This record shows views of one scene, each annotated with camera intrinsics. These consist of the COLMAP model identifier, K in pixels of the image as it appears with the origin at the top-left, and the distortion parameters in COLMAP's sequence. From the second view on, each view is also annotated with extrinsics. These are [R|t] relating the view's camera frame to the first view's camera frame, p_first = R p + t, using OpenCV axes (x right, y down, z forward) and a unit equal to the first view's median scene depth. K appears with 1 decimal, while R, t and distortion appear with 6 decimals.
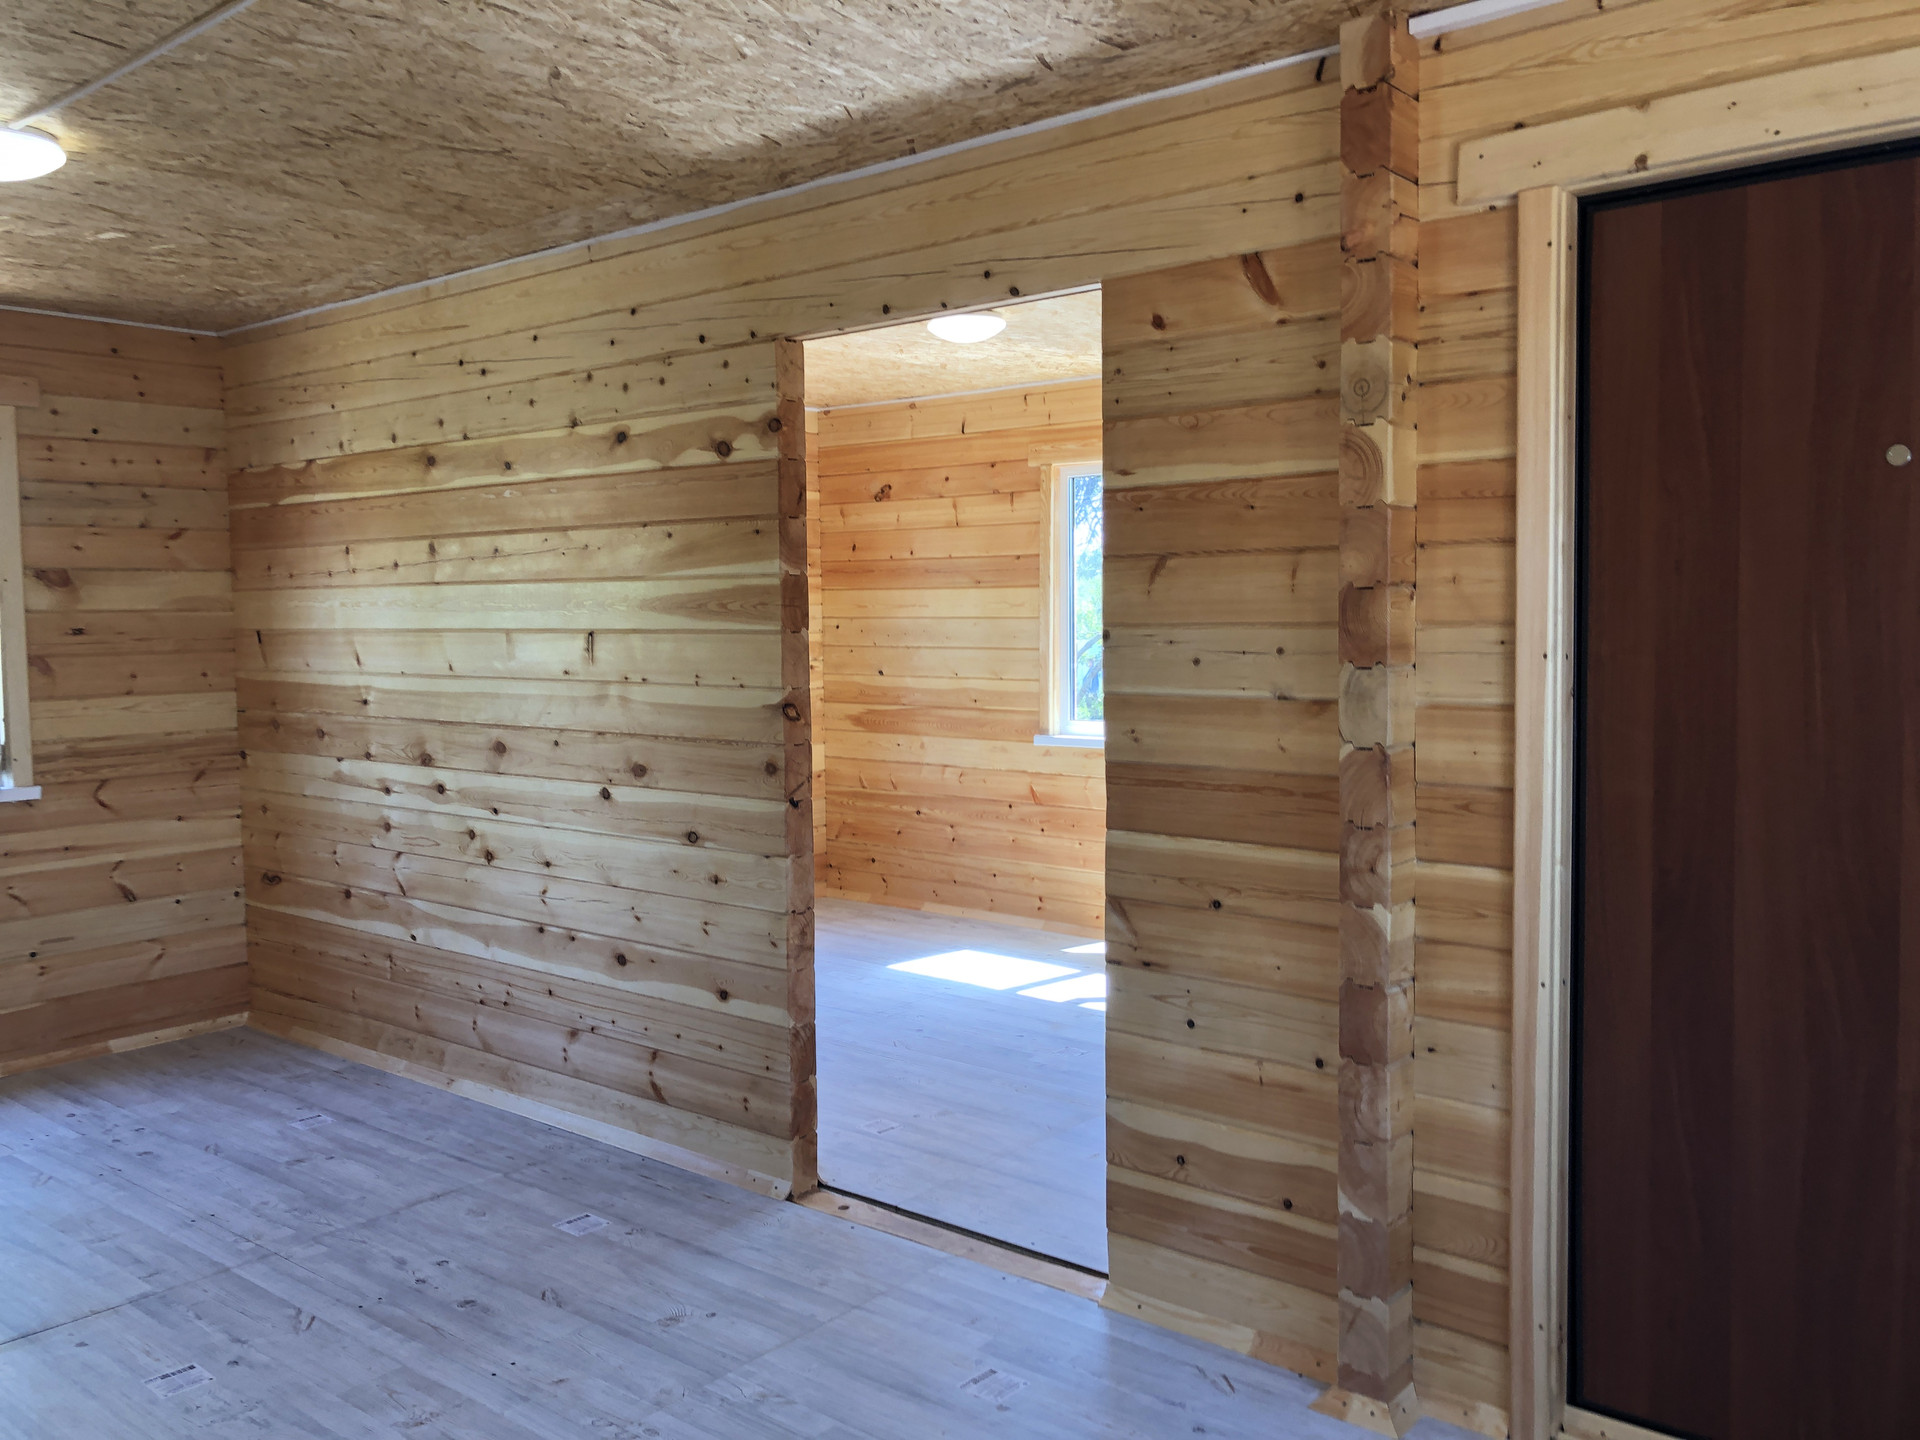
lens RADIAL K [[1568.6, 0, 941.8], [0, 1568.6, 710.0], [0, 0, 1]] dist [0.055344, -0.064848]
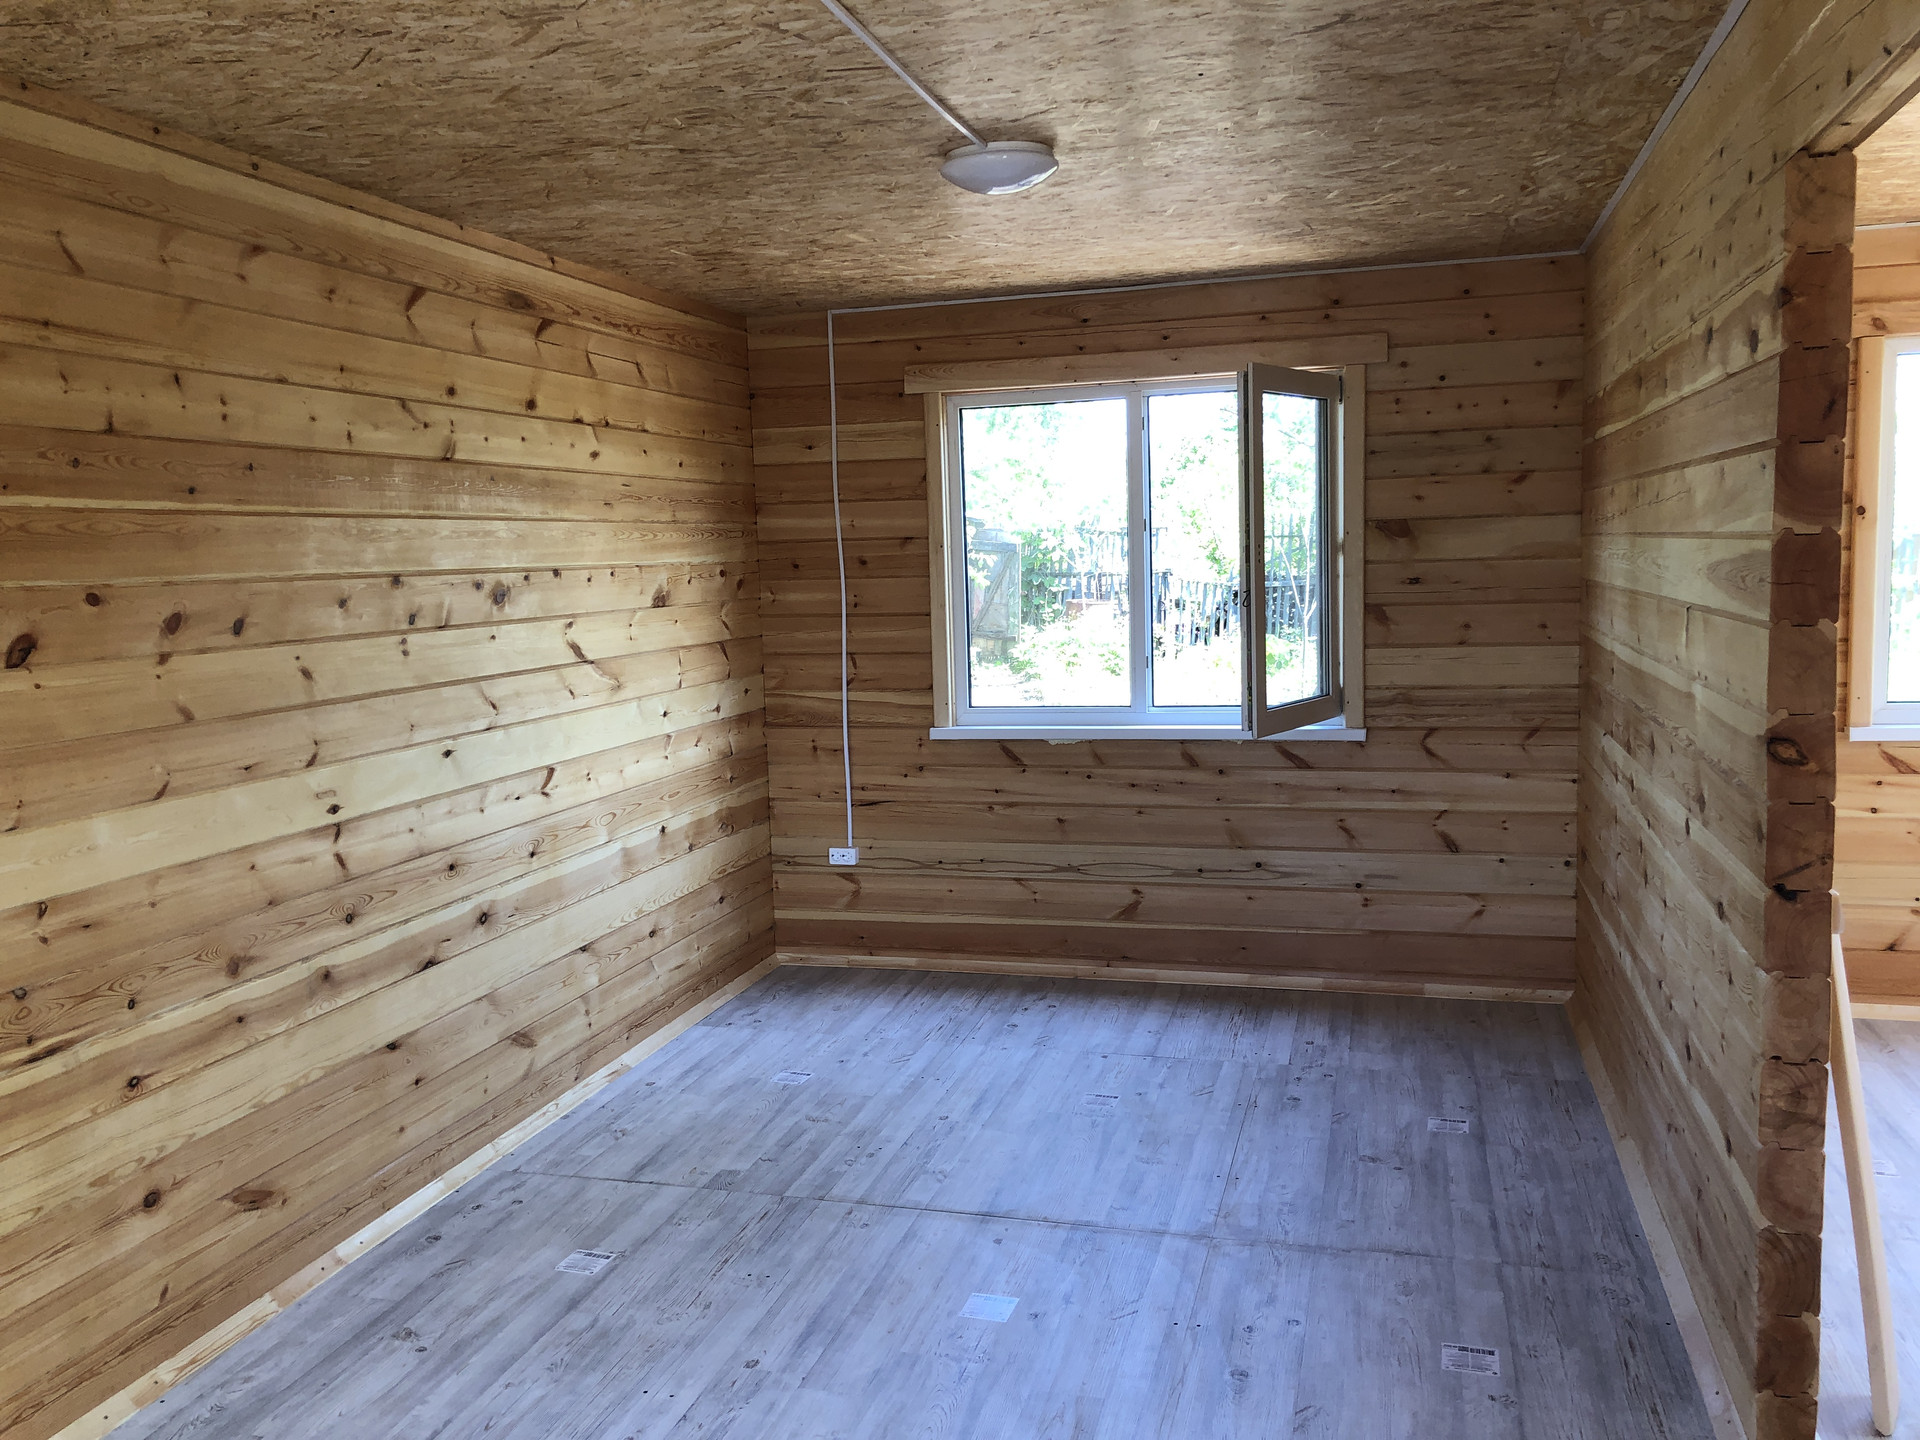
lens RADIAL K [[1568.6, 0, 951.3], [0, 1568.6, 715.8], [0, 0, 1]] dist [0.055344, -0.064848]
pose [[0.399786, 0.097565, -0.911401, 0.272860], [-0.035860, 0.995223, 0.090809, -0.045572], [0.915907, -0.003621, 0.401375, 0.330460]]
